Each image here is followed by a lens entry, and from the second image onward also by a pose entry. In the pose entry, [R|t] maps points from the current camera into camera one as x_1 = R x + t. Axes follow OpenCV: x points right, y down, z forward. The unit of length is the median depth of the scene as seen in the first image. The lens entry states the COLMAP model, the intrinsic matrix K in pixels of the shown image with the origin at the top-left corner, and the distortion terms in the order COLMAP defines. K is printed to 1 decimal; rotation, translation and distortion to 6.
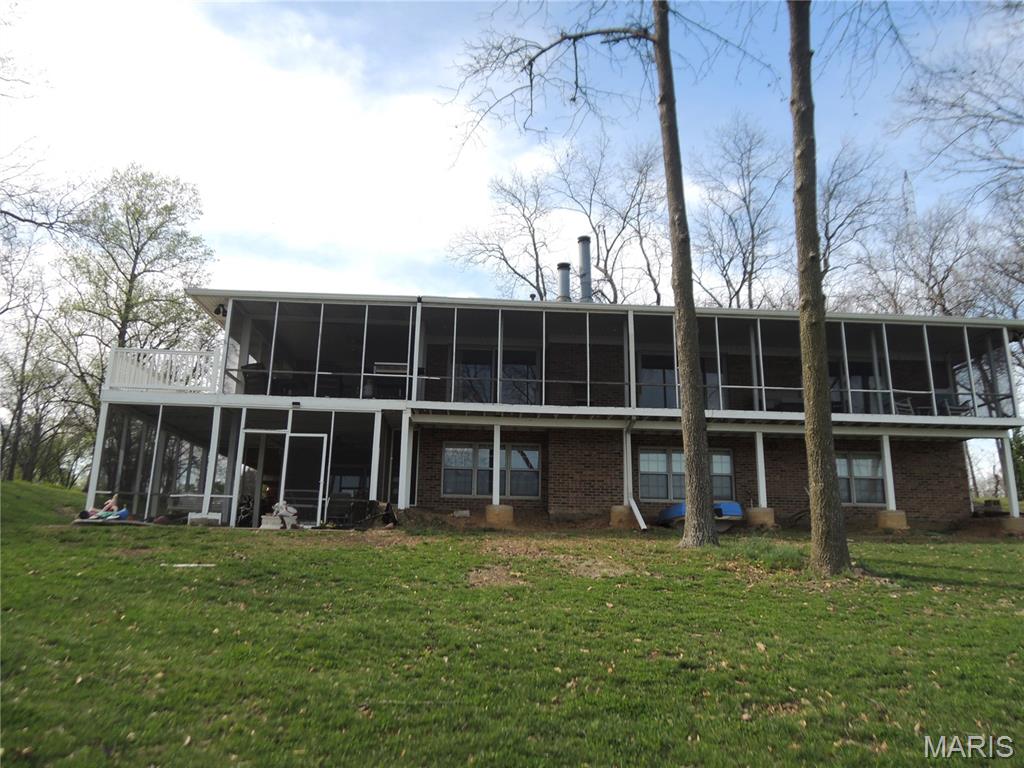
lens RADIAL K [[717.7, 0, 514.2], [0, 717.7, 364.2], [0, 0, 1]] dist [-0.035386, 0.001990]
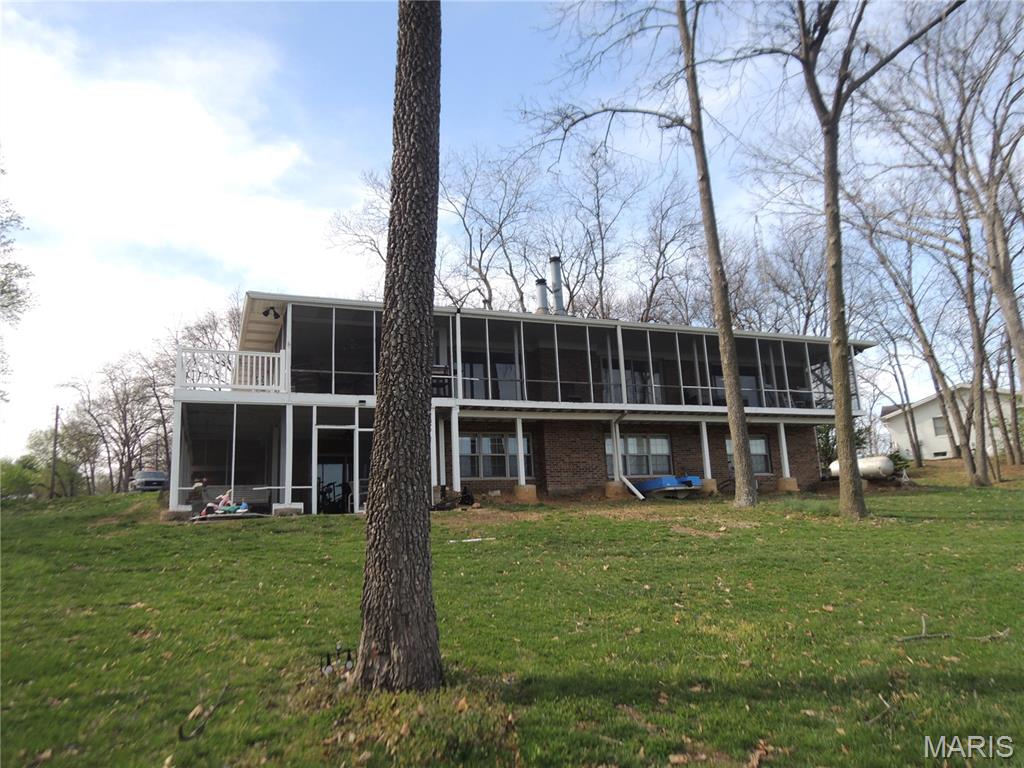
lens RADIAL K [[717.7, 0, 514.2], [0, 717.7, 364.2], [0, 0, 1]] dist [-0.035386, 0.001990]
pose [[0.943909, 0.014735, 0.329878, -0.434001], [-0.023392, 0.999478, 0.022287, -0.032250], [-0.329377, -0.028753, 0.943760, -0.123621]]
